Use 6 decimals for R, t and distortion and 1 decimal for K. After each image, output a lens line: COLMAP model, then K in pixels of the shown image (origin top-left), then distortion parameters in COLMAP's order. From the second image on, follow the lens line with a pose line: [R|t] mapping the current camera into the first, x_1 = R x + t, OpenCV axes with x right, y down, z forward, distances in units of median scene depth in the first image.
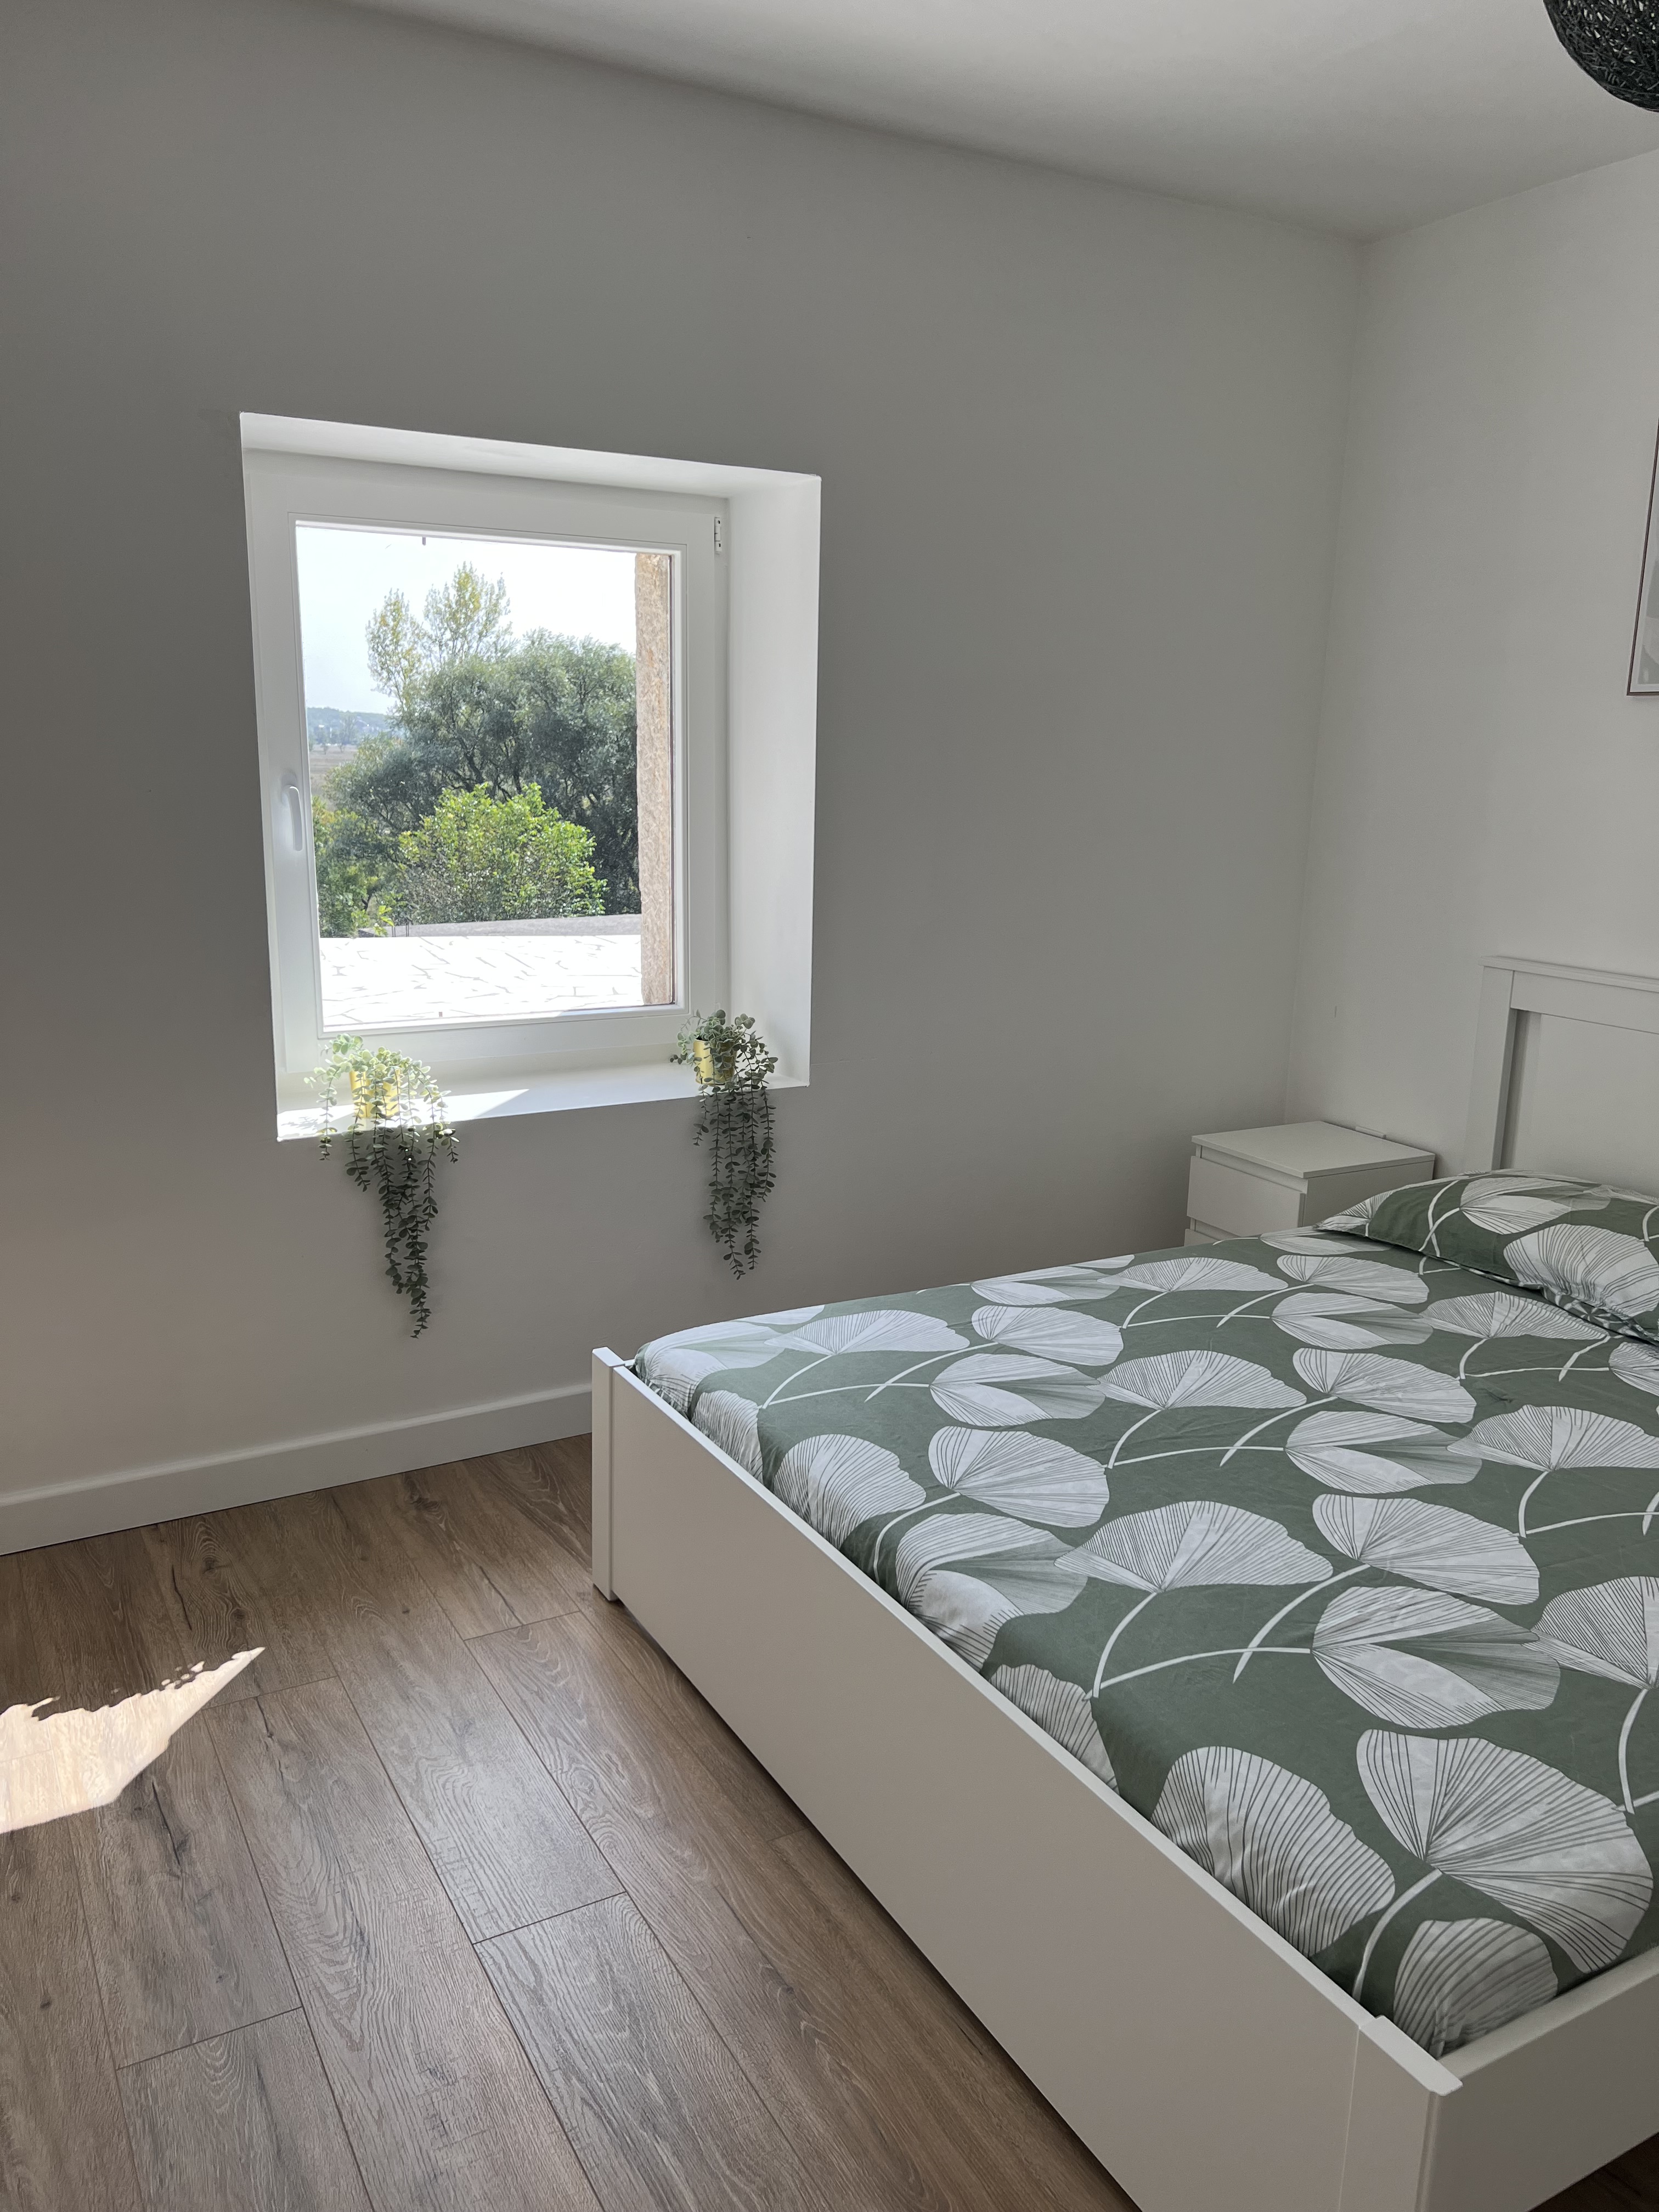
lens RADIAL K [[1662.4, 0, 822.1], [0, 1662.4, 1110.3], [0, 0, 1]] dist [0.039627, -0.048351]
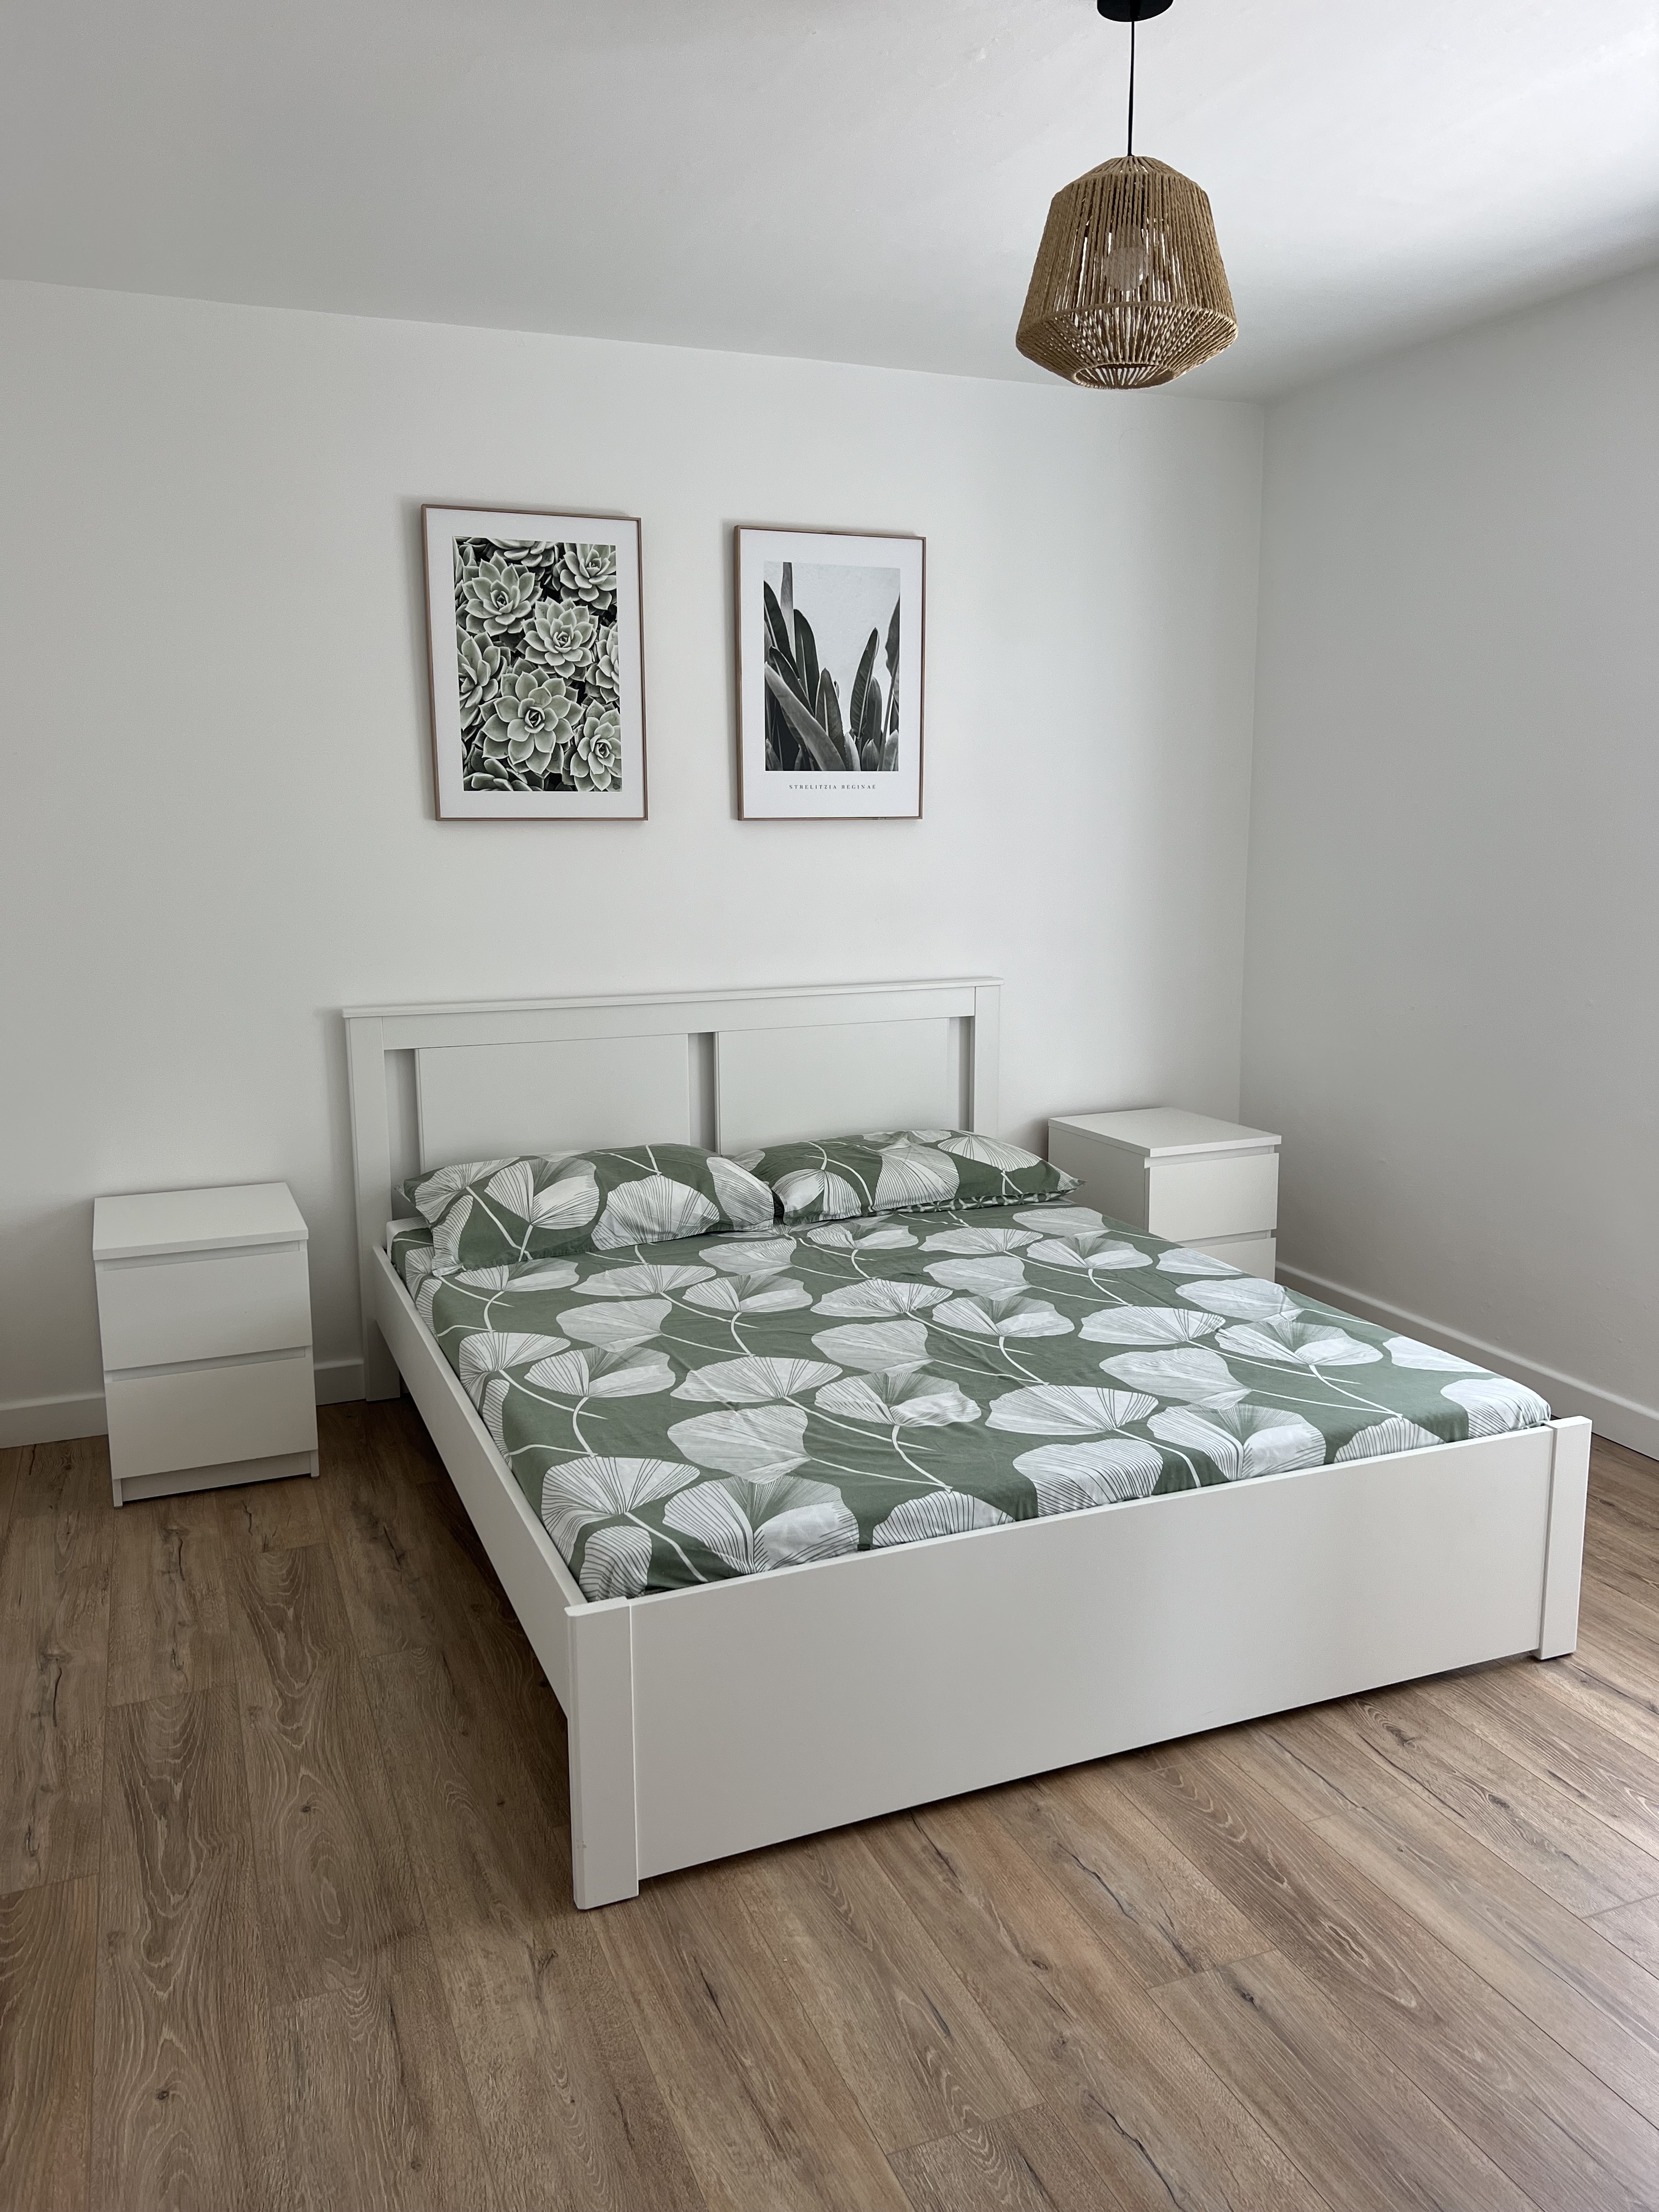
lens RADIAL K [[1646.0, 0, 805.7], [0, 1646.0, 1086.7], [0, 0, 1]] dist [0.043482, -0.050688]
pose [[0.116525, -0.180980, 0.976559, -0.996284], [0.227459, 0.961987, 0.151138, -0.227638], [-0.966791, 0.204515, 0.153261, 0.897672]]
